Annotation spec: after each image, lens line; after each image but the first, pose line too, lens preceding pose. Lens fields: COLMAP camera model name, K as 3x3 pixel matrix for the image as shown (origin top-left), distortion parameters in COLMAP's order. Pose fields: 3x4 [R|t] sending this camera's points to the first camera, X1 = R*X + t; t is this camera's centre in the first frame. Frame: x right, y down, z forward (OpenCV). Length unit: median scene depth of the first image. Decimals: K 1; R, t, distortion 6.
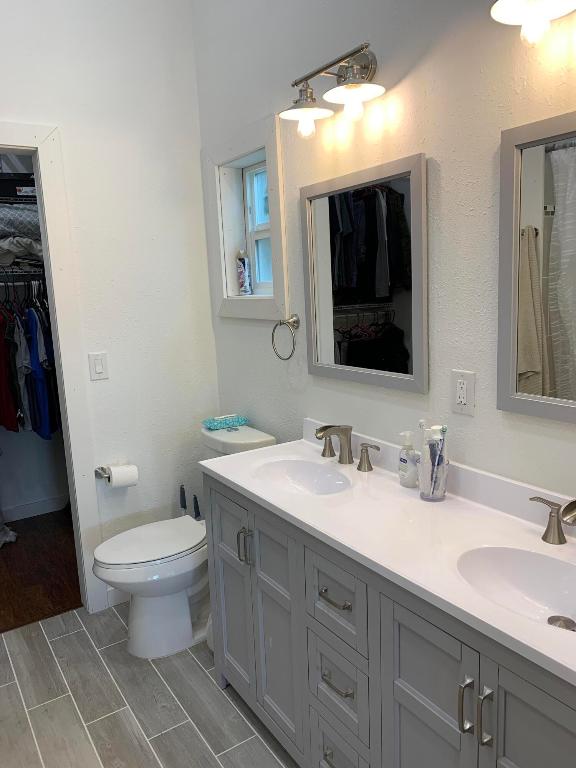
lens RADIAL K [[594.3, 0, 290.8], [0, 594.3, 383.5], [0, 0, 1]] dist [0.031139, -0.033477]
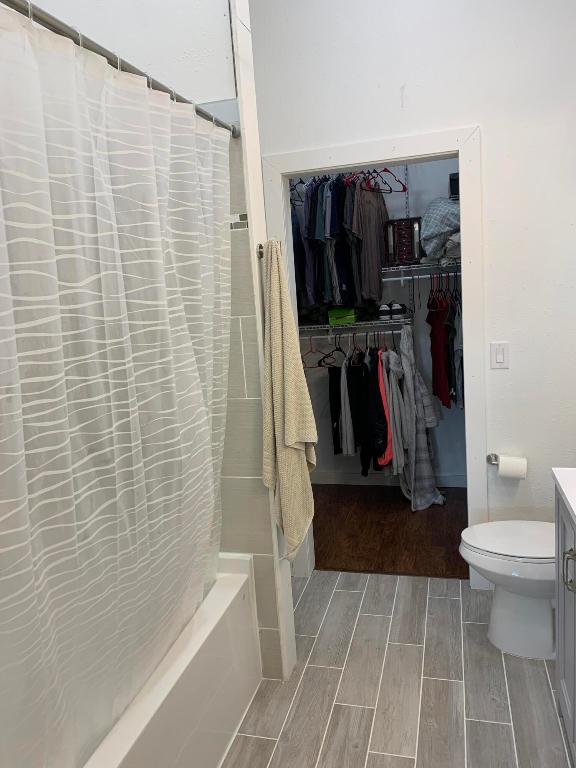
lens RADIAL K [[594.3, 0, 289.9], [0, 594.3, 383.4], [0, 0, 1]] dist [0.031139, -0.033477]
pose [[0.656560, 0.117814, -0.745016, 0.220666], [-0.093370, 0.992824, 0.074717, -0.025761], [0.748473, 0.020505, 0.662849, 0.060286]]
